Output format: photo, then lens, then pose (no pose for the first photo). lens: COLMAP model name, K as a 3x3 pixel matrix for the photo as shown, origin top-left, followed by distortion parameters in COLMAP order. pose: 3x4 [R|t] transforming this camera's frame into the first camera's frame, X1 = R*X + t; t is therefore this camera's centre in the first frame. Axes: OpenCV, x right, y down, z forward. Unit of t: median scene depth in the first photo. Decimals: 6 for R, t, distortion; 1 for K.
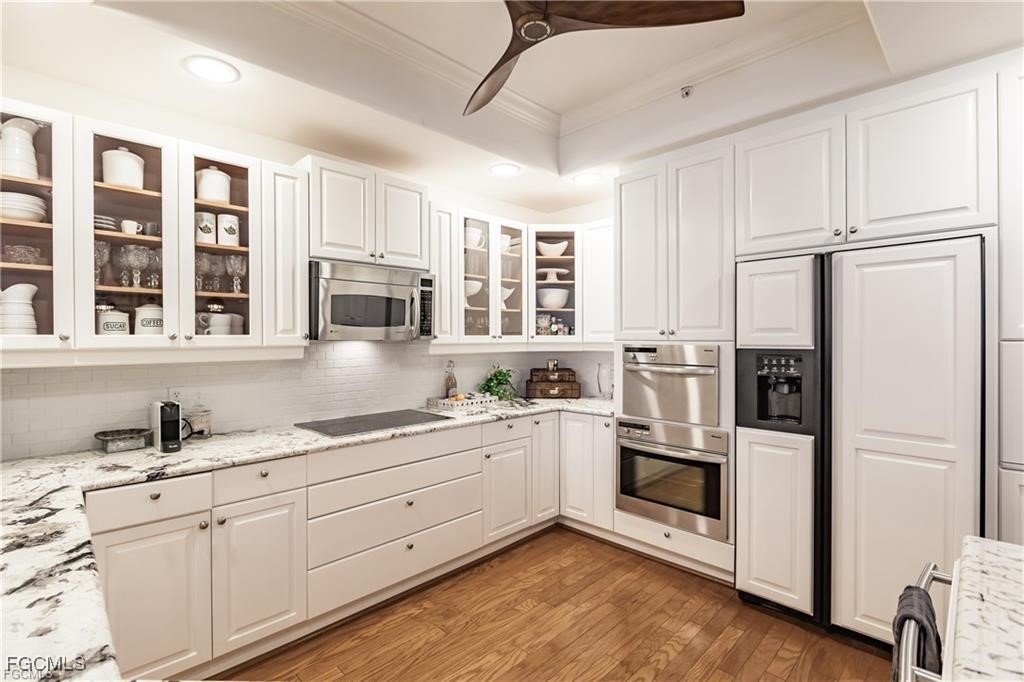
lens RADIAL K [[455.0, 0, 510.3], [0, 455.0, 340.3], [0, 0, 1]] dist [0.002418, 0.000367]
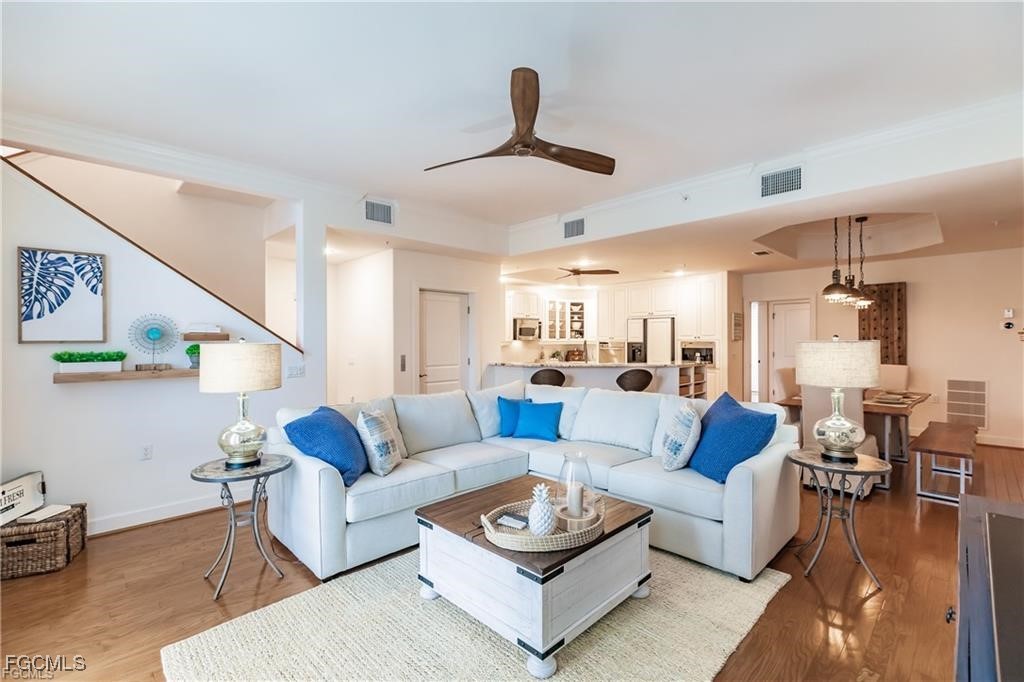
lens RADIAL K [[455.0, 0, 510.3], [0, 455.0, 340.3], [0, 0, 1]] dist [0.002418, 0.000367]
pose [[0.999970, 0.000225, -0.007735, -0.368343], [-0.000244, 0.999997, -0.002421, 0.008888], [0.007734, 0.002423, 0.999967, -2.295366]]
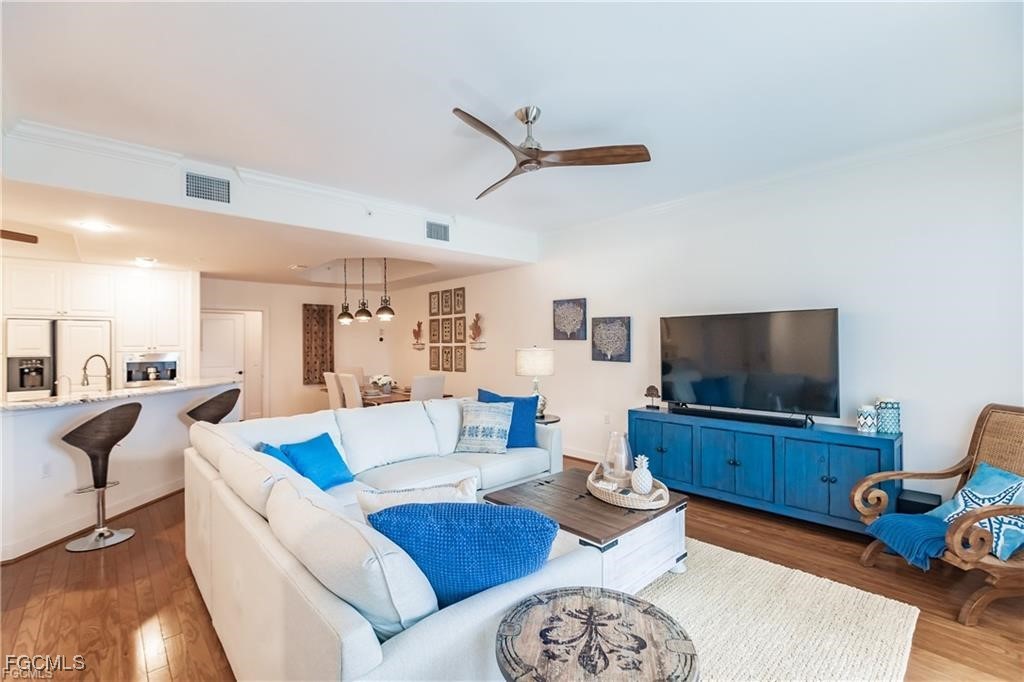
lens RADIAL K [[455.0, 0, 510.3], [0, 455.0, 340.3], [0, 0, 1]] dist [0.002418, 0.000367]
pose [[0.042730, 0.011224, 0.999024, -1.362918], [0.011790, 0.999862, -0.011737, -0.008025], [-0.999017, 0.012280, 0.042592, -1.296821]]
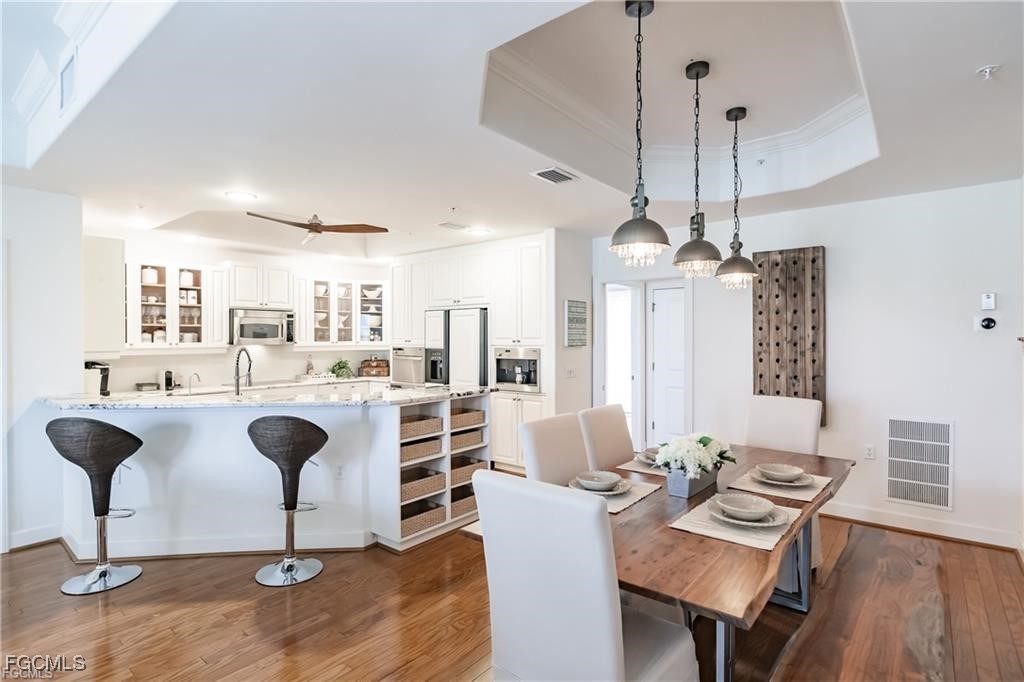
lens RADIAL K [[504.8, 0, 523.5], [0, 504.8, 339.0], [0, 0, 1]] dist [-0.000547, 0.000194]
pose [[0.993360, 0.001027, 0.115039, 0.577396], [-0.000888, 0.999999, -0.001258, -0.021887], [-0.115040, 0.001147, 0.993360, -1.328256]]
